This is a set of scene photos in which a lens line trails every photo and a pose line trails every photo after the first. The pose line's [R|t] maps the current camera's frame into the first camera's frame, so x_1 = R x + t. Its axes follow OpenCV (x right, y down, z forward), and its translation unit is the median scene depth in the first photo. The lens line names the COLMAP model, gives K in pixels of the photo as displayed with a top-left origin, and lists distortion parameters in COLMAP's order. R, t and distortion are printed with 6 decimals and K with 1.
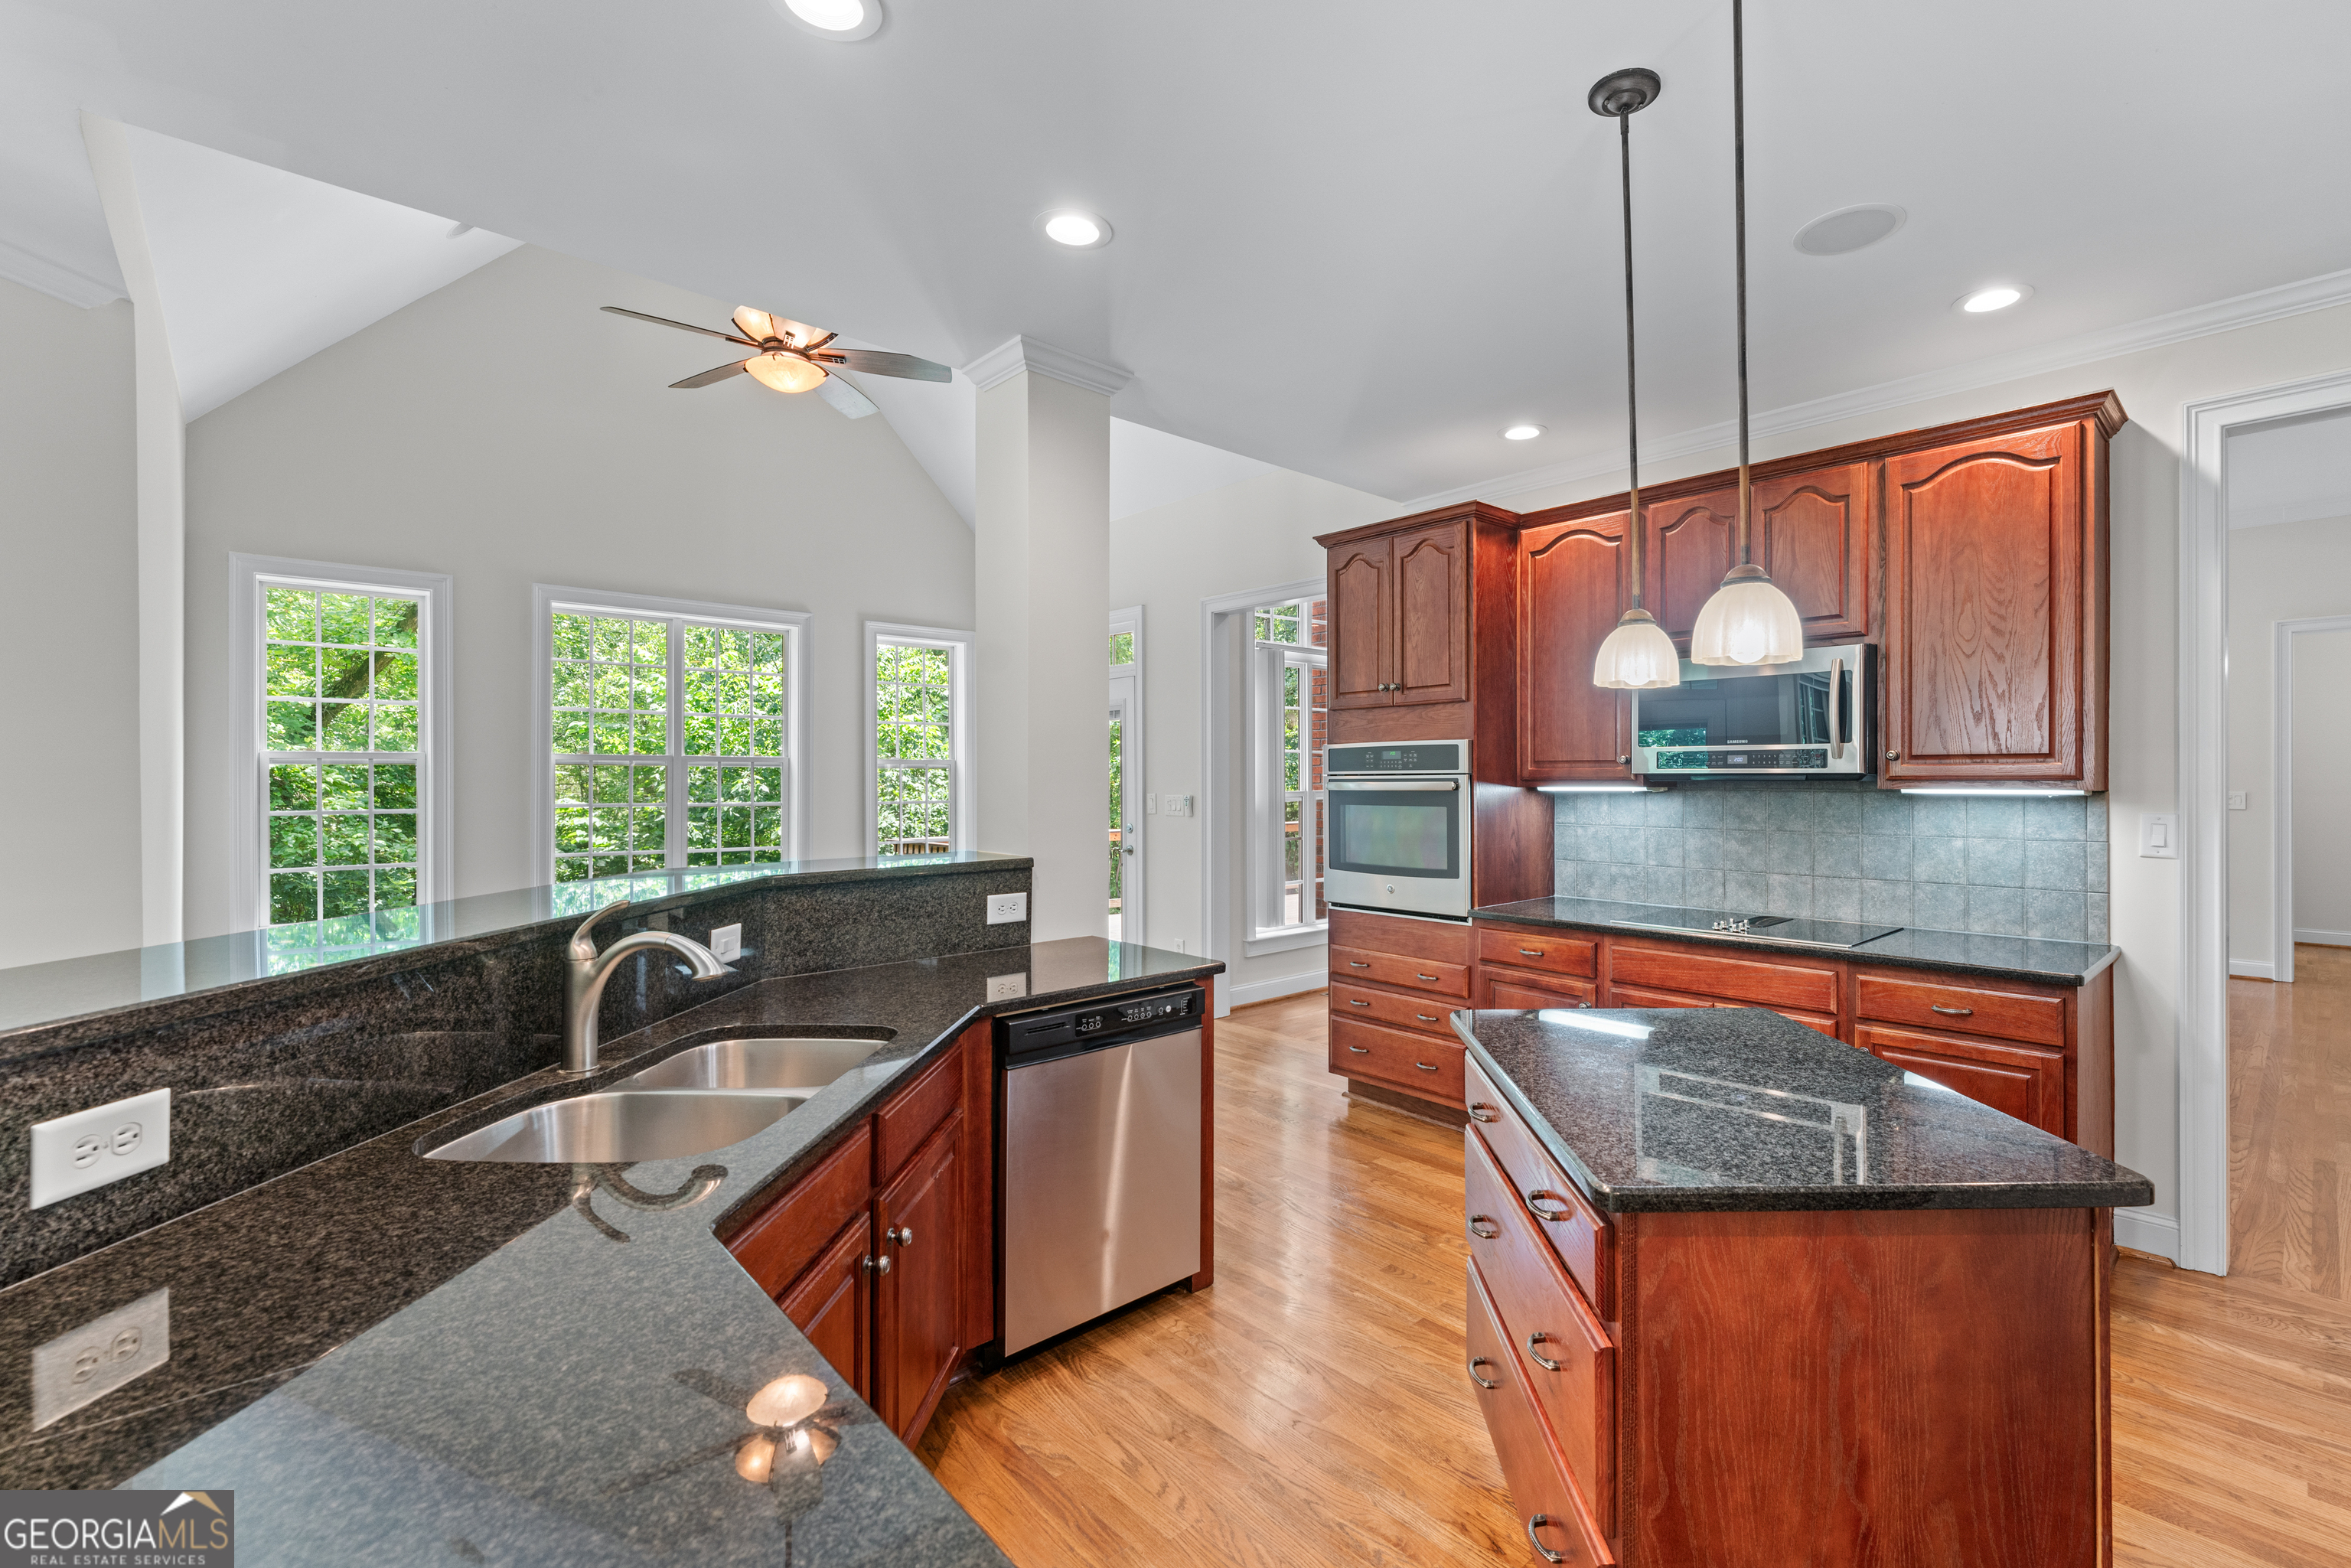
lens RADIAL K [[1001.1, 0, 1255.3], [0, 1001.1, 773.5], [0, 0, 1]] dist [-0.004254, 0.000048]
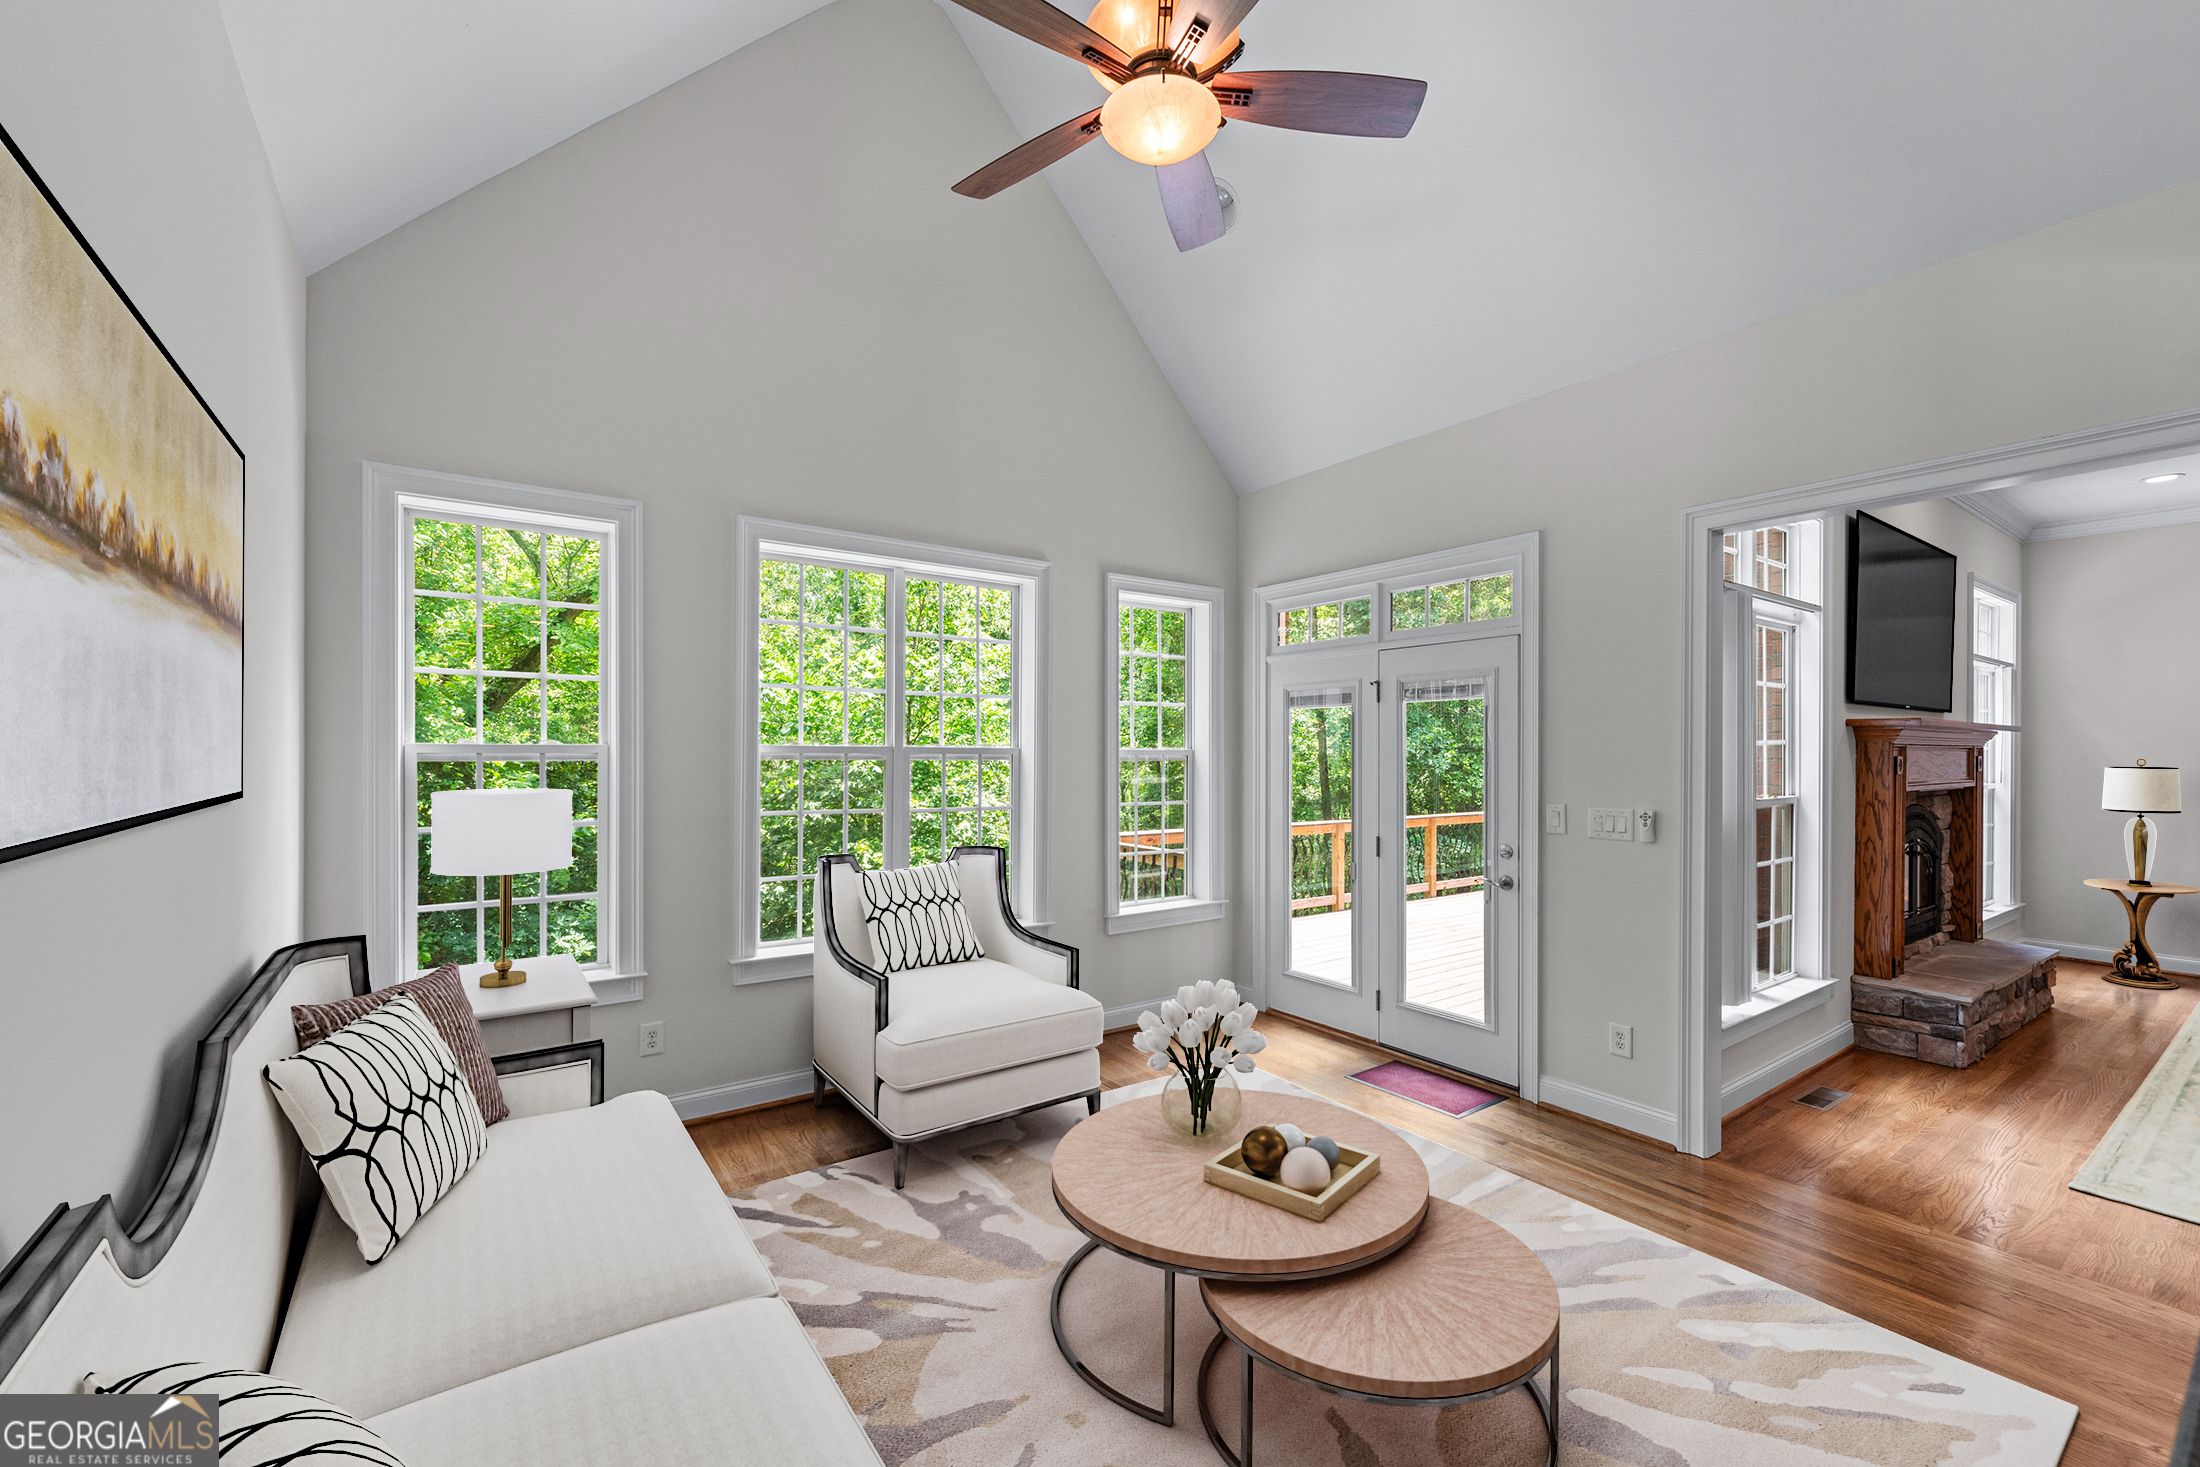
lens RADIAL K [[893.2, 0, 1103.3], [0, 893.2, 746.0], [0, 0, 1]] dist [0.000771, -0.000628]
pose [[0.987874, 0.002413, -0.155240, -0.338097], [-0.002933, 0.999991, -0.003117, -0.018300], [0.155231, 0.003534, 0.987872, 0.372998]]
